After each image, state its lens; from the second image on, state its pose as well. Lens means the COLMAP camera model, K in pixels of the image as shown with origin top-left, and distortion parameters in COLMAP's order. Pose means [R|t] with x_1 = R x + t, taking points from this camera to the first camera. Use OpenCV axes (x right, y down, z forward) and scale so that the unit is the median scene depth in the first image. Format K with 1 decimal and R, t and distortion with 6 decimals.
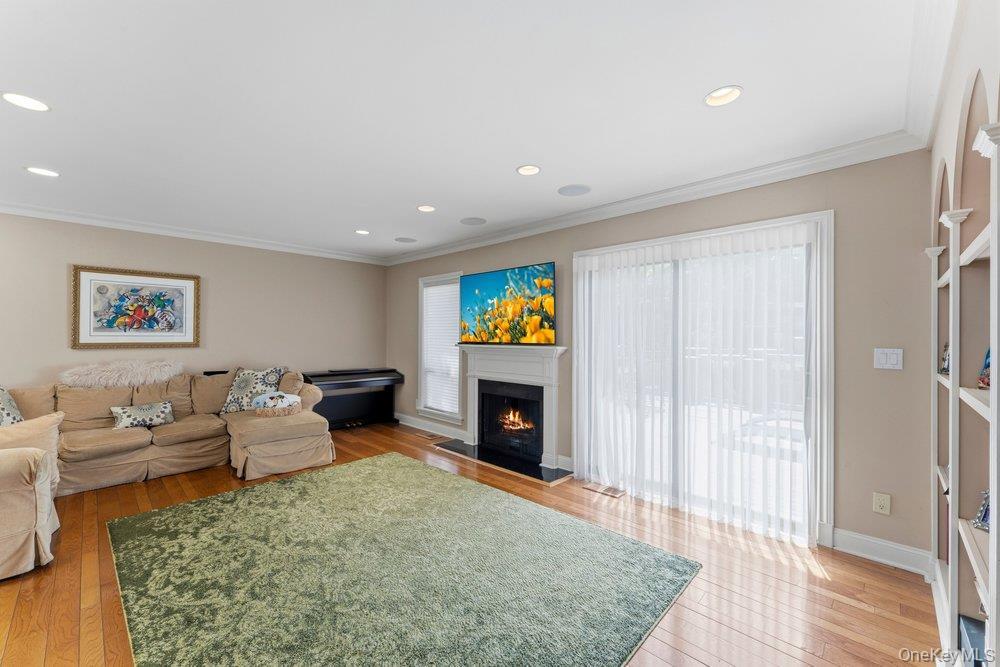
lens RADIAL K [[403.8, 0, 498.1], [0, 403.8, 332.6], [0, 0, 1]] dist [0.003540, -0.000236]
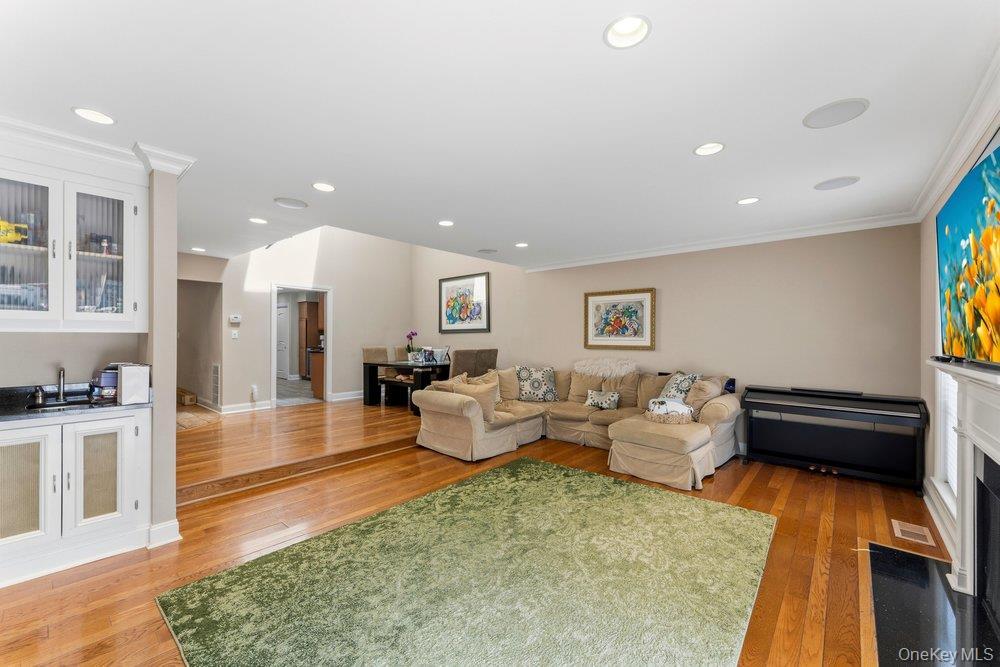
lens RADIAL K [[403.8, 0, 492.9], [0, 403.8, 337.1], [0, 0, 1]] dist [0.003540, -0.000236]
pose [[0.052858, -0.005878, -0.998585, 0.433658], [-0.000305, 0.999983, -0.005903, 0.006687], [0.998602, 0.000616, 0.052855, 0.572523]]
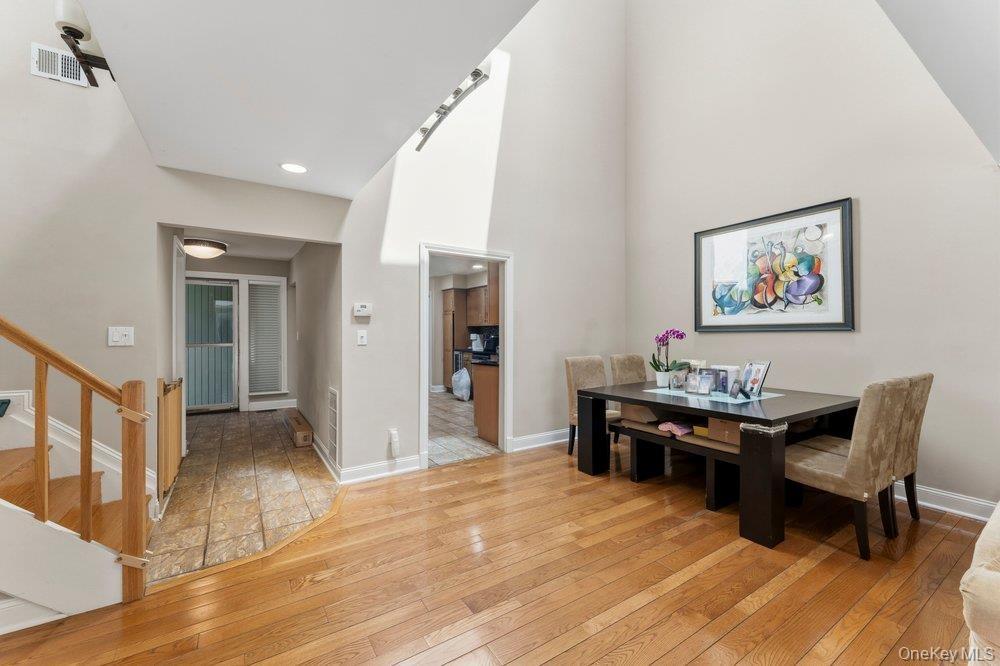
lens RADIAL K [[403.8, 0, 491.4], [0, 403.8, 332.5], [0, 0, 1]] dist [0.003540, -0.000236]
pose [[-0.230598, -0.003703, -0.973042, -0.407695], [0.000293, 0.999992, -0.003875, -0.019641], [0.973049, -0.001178, -0.230595, 0.124522]]
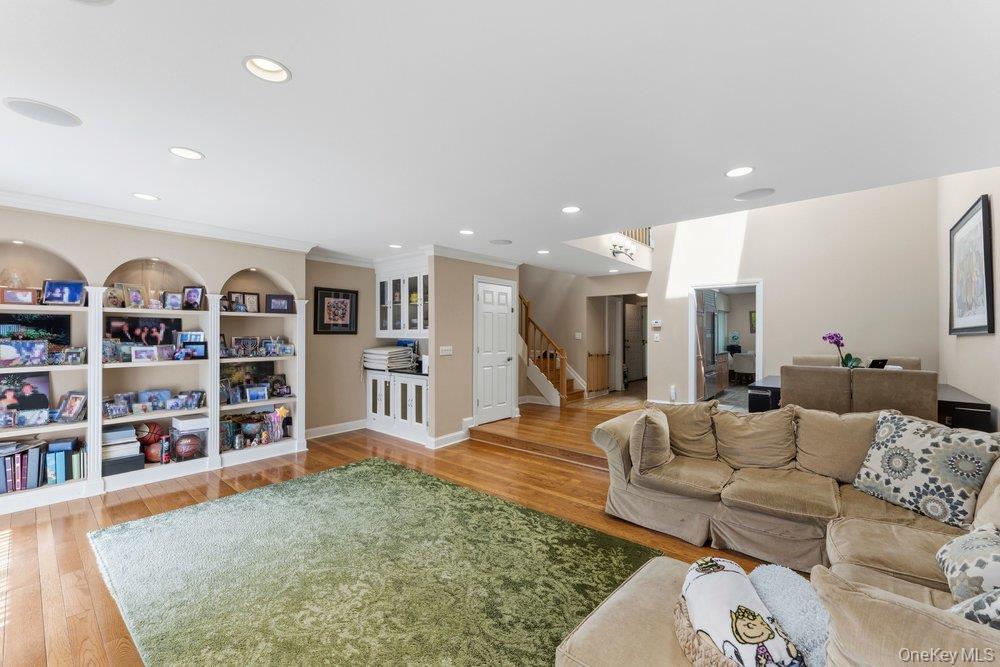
lens RADIAL K [[403.8, 0, 497.2], [0, 403.8, 330.6], [0, 0, 1]] dist [0.003540, -0.000236]
pose [[-0.997581, -0.007353, -0.069128, -0.374456], [-0.006411, 0.999884, -0.013841, -0.015565], [0.069222, -0.013364, -0.997512, 1.364244]]
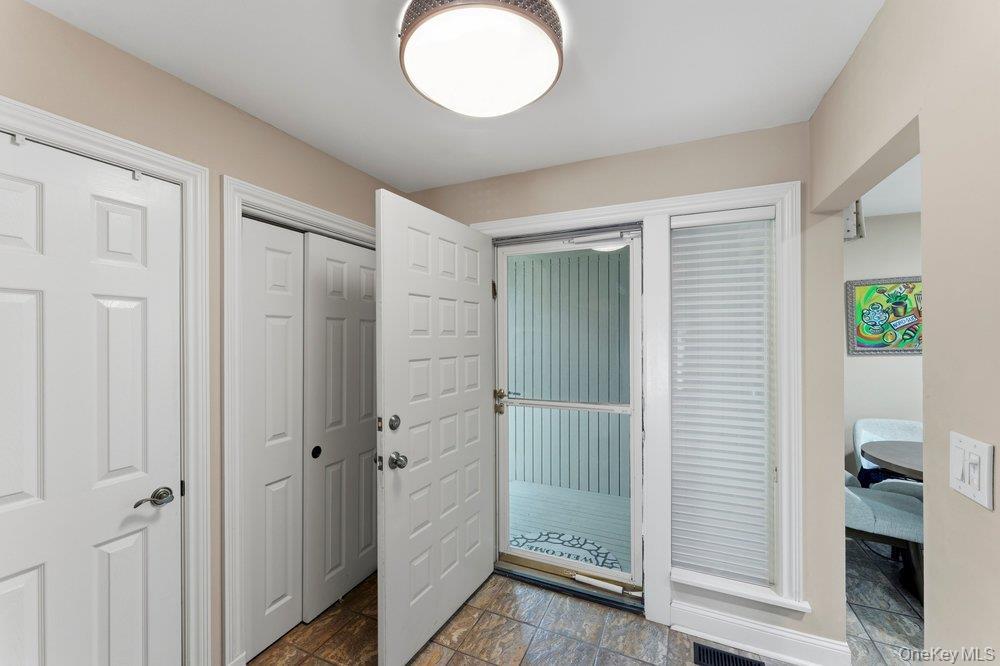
lens RADIAL K [[403.8, 0, 503.2], [0, 403.8, 338.7], [0, 0, 1]] dist [0.003540, -0.000236]
pose [[-0.943956, -0.007340, -0.329990, -1.367463], [-0.005302, 0.999961, -0.007077, -0.074513], [0.330029, -0.004931, -0.943958, -0.759082]]
